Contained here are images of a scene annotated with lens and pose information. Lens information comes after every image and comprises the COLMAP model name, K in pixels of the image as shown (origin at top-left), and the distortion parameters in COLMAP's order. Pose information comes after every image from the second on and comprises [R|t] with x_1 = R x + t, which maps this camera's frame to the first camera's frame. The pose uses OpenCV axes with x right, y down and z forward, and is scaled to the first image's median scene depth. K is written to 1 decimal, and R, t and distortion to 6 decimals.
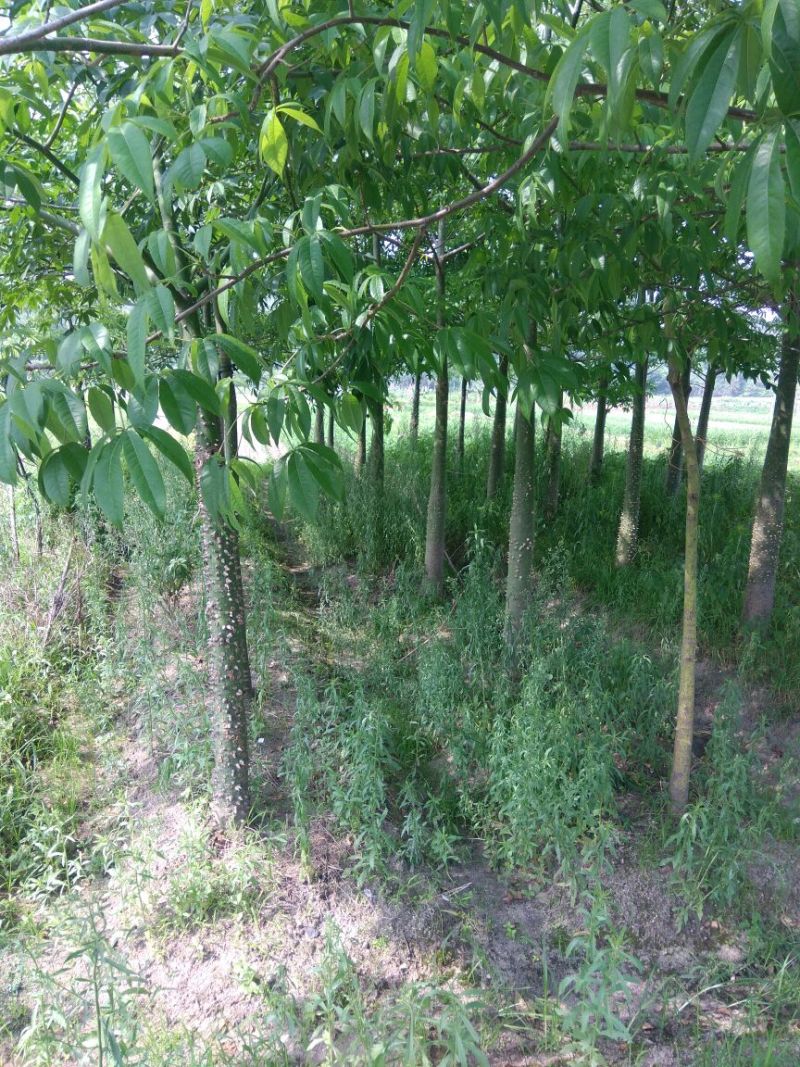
lens RADIAL K [[858.7, 0, 373.1], [0, 858.7, 569.8], [0, 0, 1]] dist [0.069355, -0.106827]
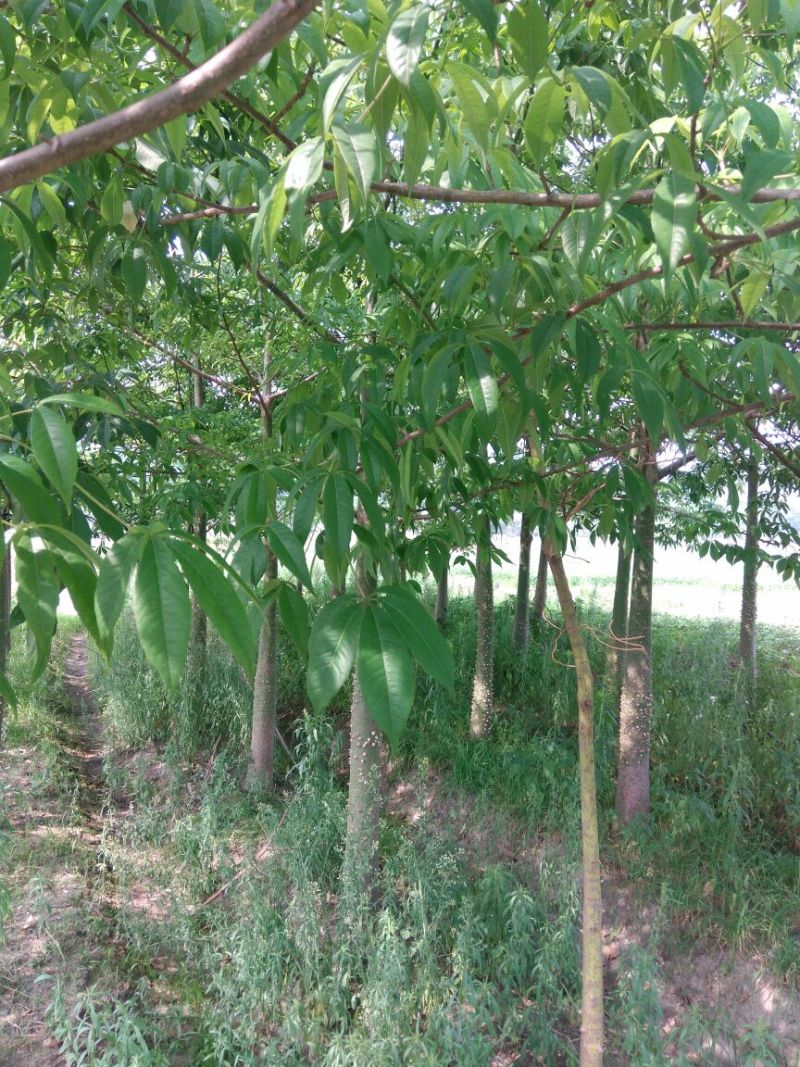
lens RADIAL K [[858.7, 0, 380.3], [0, 858.7, 535.2], [0, 0, 1]] dist [0.069355, -0.106827]
pose [[0.982975, 0.003252, 0.183713, 0.029626], [0.032282, 0.981234, -0.190099, -0.046559], [-0.180883, 0.192793, 0.964423, 0.138708]]
